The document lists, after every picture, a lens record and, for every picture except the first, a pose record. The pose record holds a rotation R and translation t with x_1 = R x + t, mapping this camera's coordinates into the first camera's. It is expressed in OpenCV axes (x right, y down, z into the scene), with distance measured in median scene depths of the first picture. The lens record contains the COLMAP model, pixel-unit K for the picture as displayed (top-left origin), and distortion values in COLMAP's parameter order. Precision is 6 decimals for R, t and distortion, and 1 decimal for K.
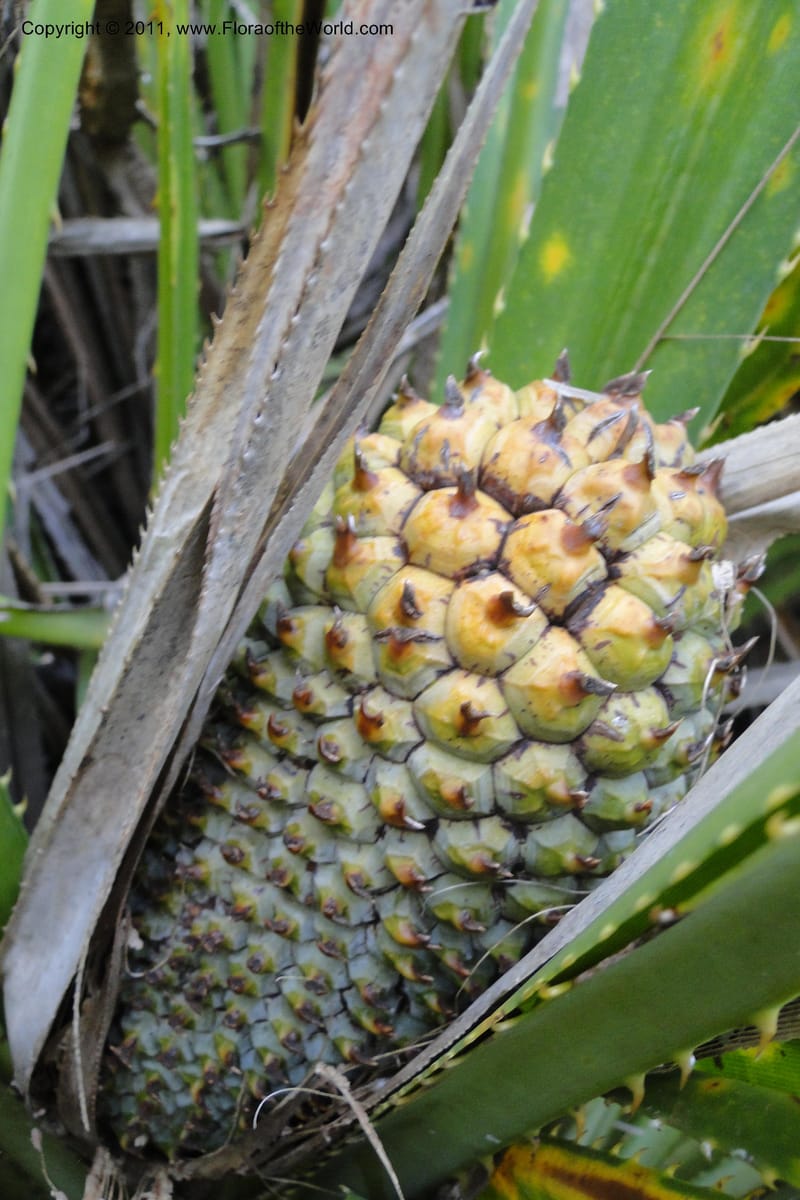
lens RADIAL K [[996.3, 0, 400.0], [0, 996.3, 600.0], [0, 0, 1]] dist [-0.027729, -0.006881]
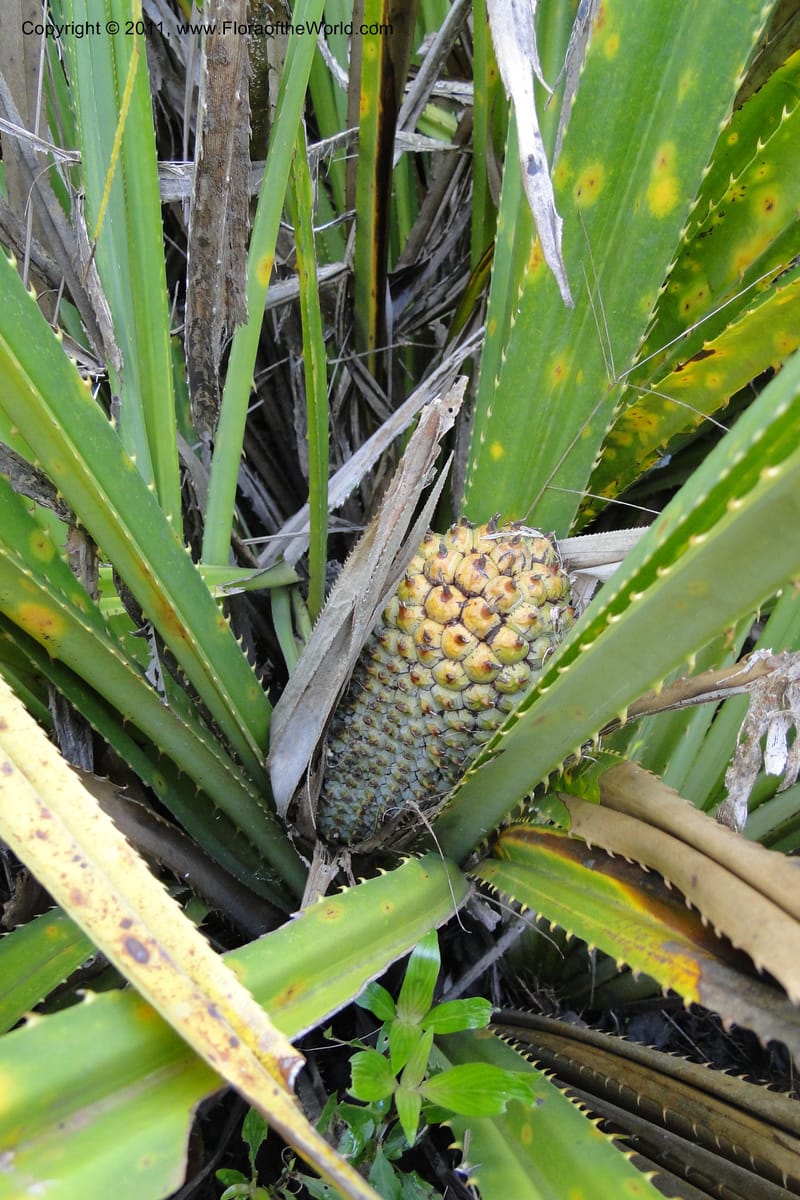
lens RADIAL K [[996.3, 0, 400.0], [0, 996.3, 600.0], [0, 0, 1]] dist [-0.027729, -0.006881]
pose [[0.991336, -0.033507, -0.127007, 0.257573], [0.059149, 0.977209, 0.203873, -0.587627], [0.117281, -0.209619, 0.970724, -1.459631]]
